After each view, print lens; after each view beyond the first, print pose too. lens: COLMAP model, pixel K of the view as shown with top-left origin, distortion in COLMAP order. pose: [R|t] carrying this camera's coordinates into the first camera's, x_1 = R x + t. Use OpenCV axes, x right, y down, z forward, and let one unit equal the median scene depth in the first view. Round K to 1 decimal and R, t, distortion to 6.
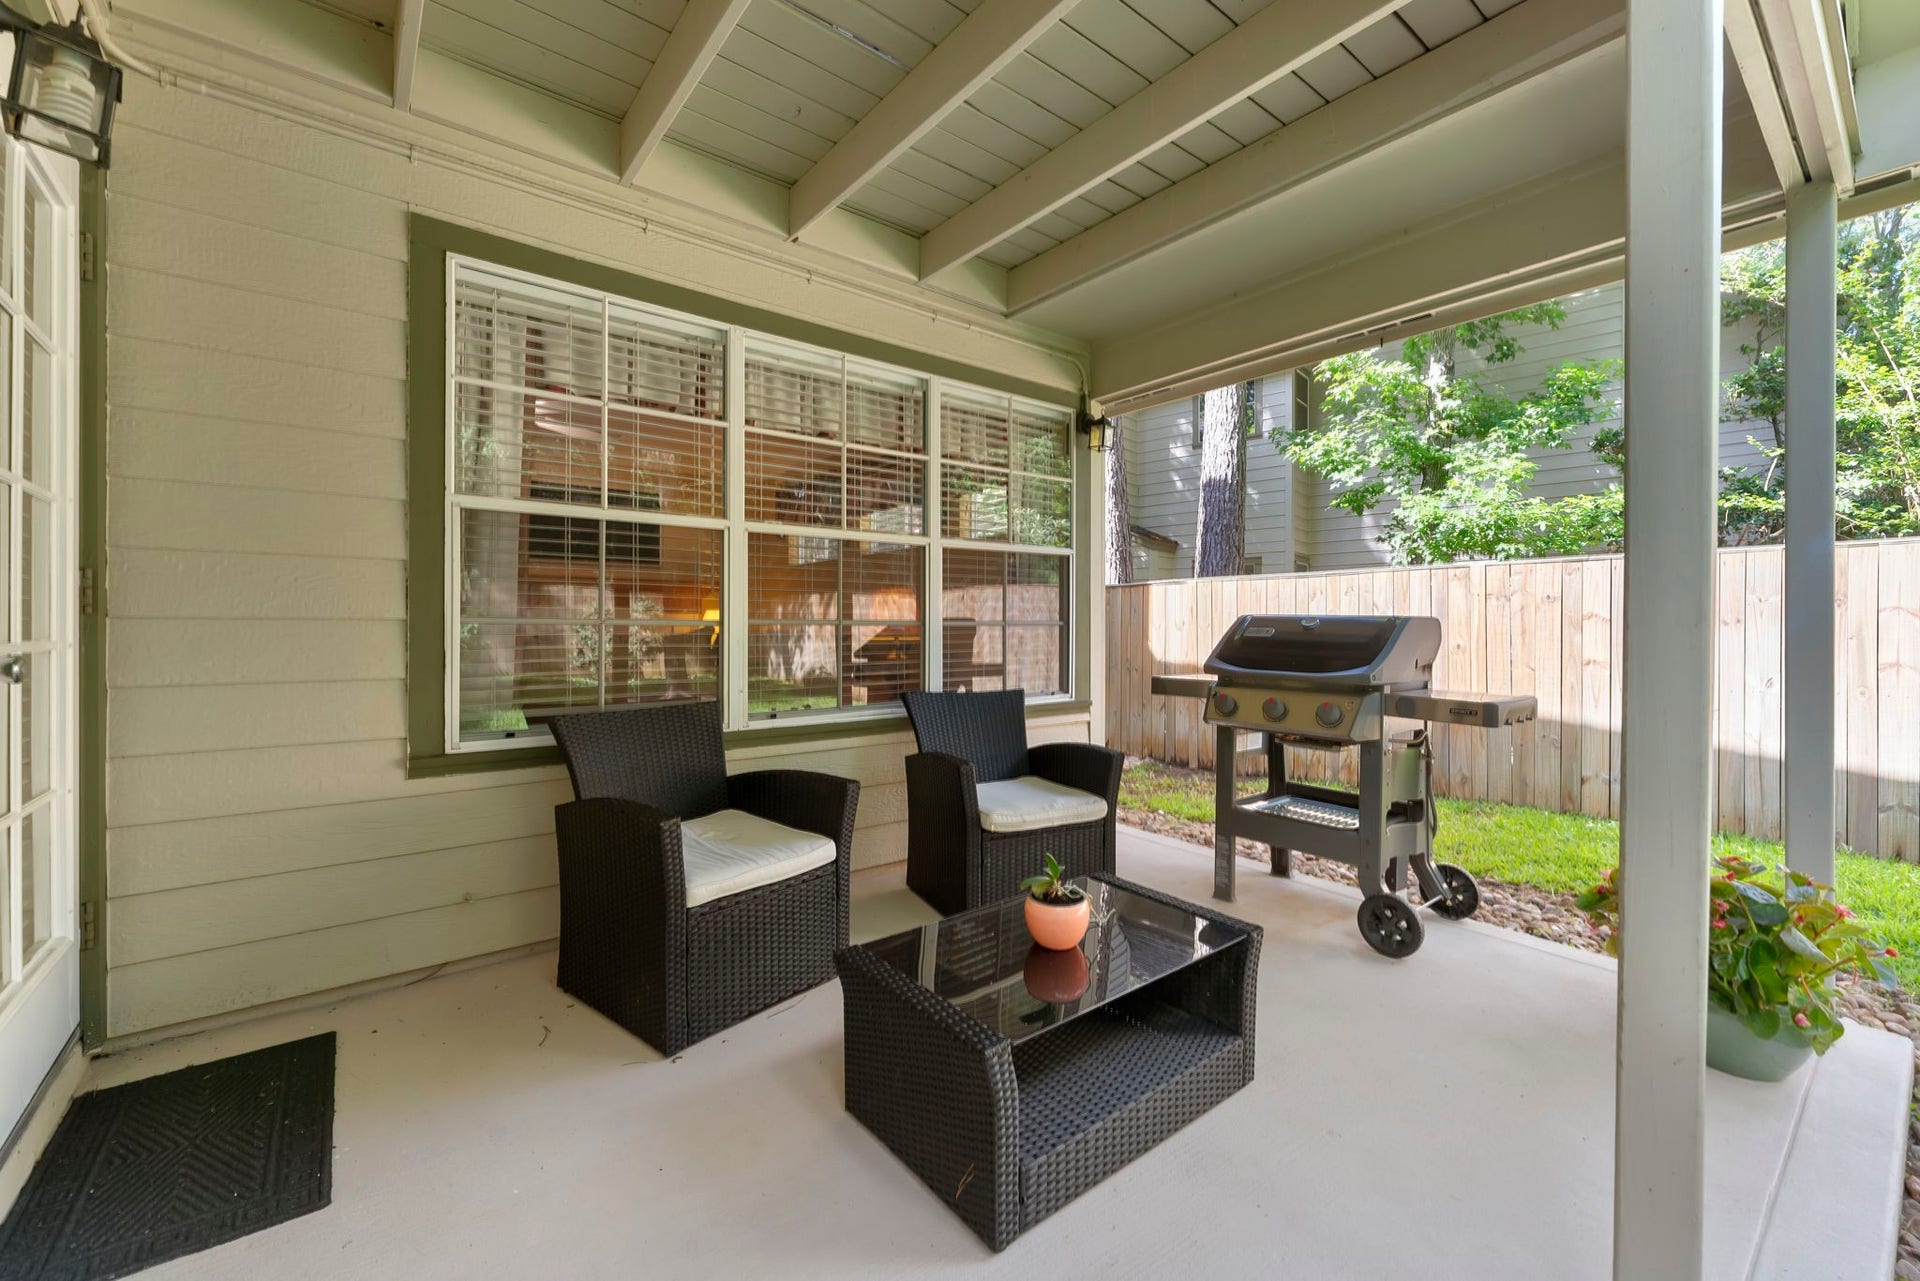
lens RADIAL K [[784.1, 0, 959.4], [0, 784.1, 631.1], [0, 0, 1]] dist [0.001041, 0.000063]
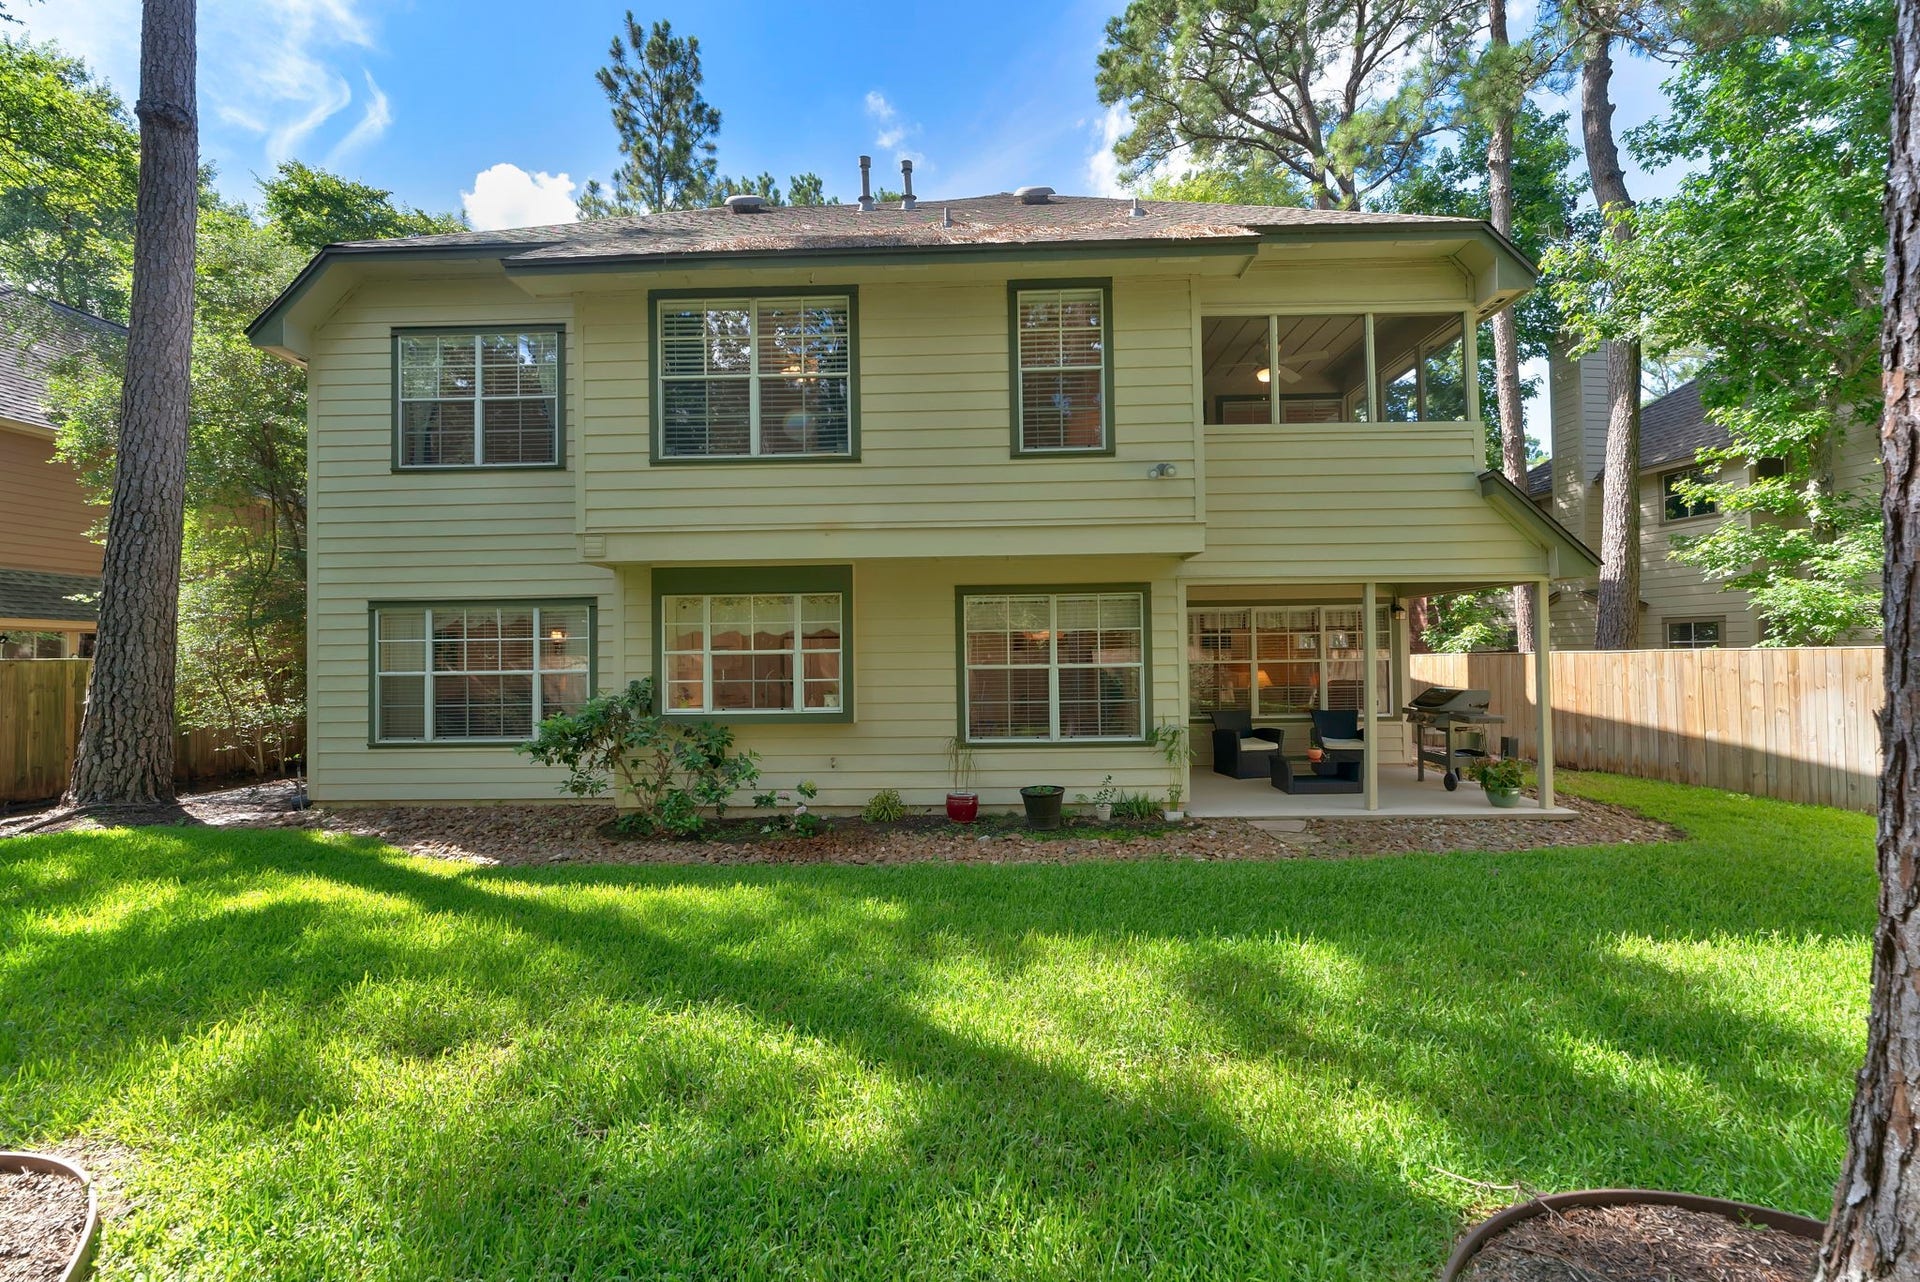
lens RADIAL K [[784.1, 0, 957.2], [0, 784.1, 640.4], [0, 0, 1]] dist [0.001041, 0.000063]
pose [[0.765323, -0.019785, -0.643343, 0.897868], [0.009965, 0.999772, -0.018892, -0.156447], [0.643570, 0.008048, 0.765345, -2.379965]]
